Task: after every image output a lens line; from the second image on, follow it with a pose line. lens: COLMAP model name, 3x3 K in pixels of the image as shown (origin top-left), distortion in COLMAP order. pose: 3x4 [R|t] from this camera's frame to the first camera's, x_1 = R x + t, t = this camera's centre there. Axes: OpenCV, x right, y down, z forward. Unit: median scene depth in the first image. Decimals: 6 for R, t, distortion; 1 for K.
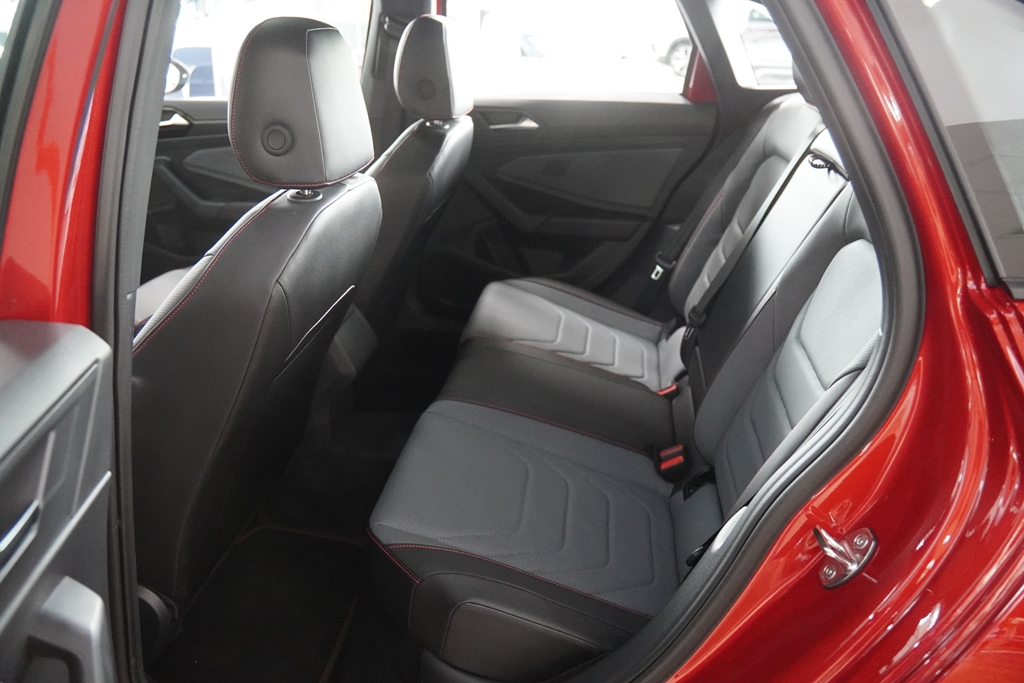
lens RADIAL K [[785.3, 0, 514.1], [0, 785.3, 337.6], [0, 0, 1]] dist [-0.068516, -0.000068]
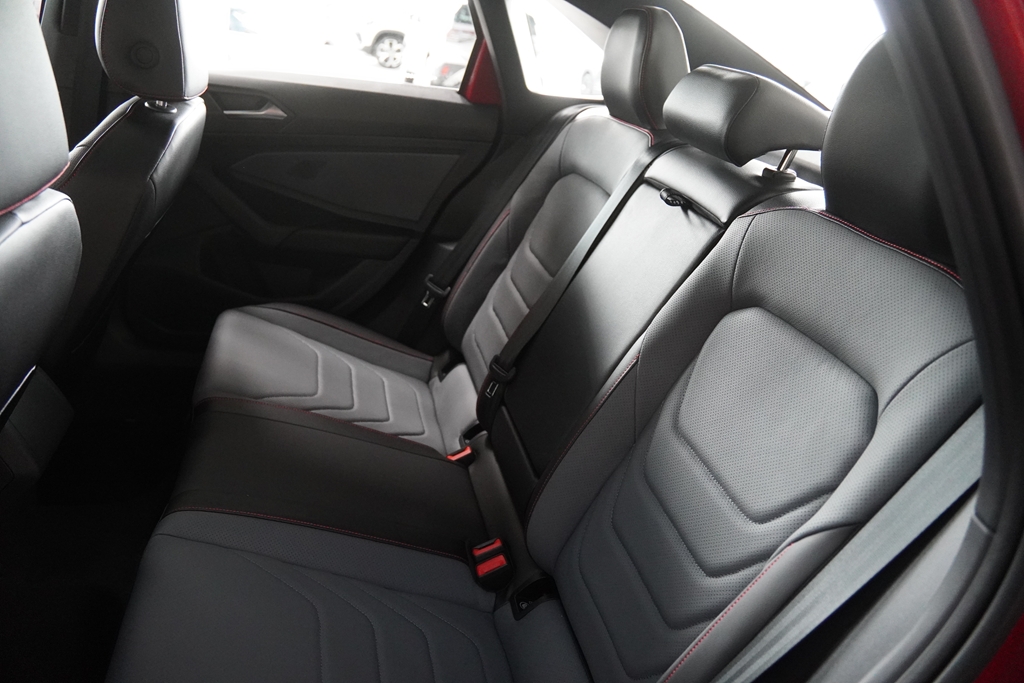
lens RADIAL K [[764.2, 0, 505.8], [0, 764.2, 342.6], [0, 0, 1]] dist [-0.115596, 0.055209]
pose [[0.930829, -0.010227, 0.365312, -0.047211], [-0.000573, 0.999566, 0.029444, -0.066949], [-0.365455, -0.027617, 0.930419, 0.216523]]
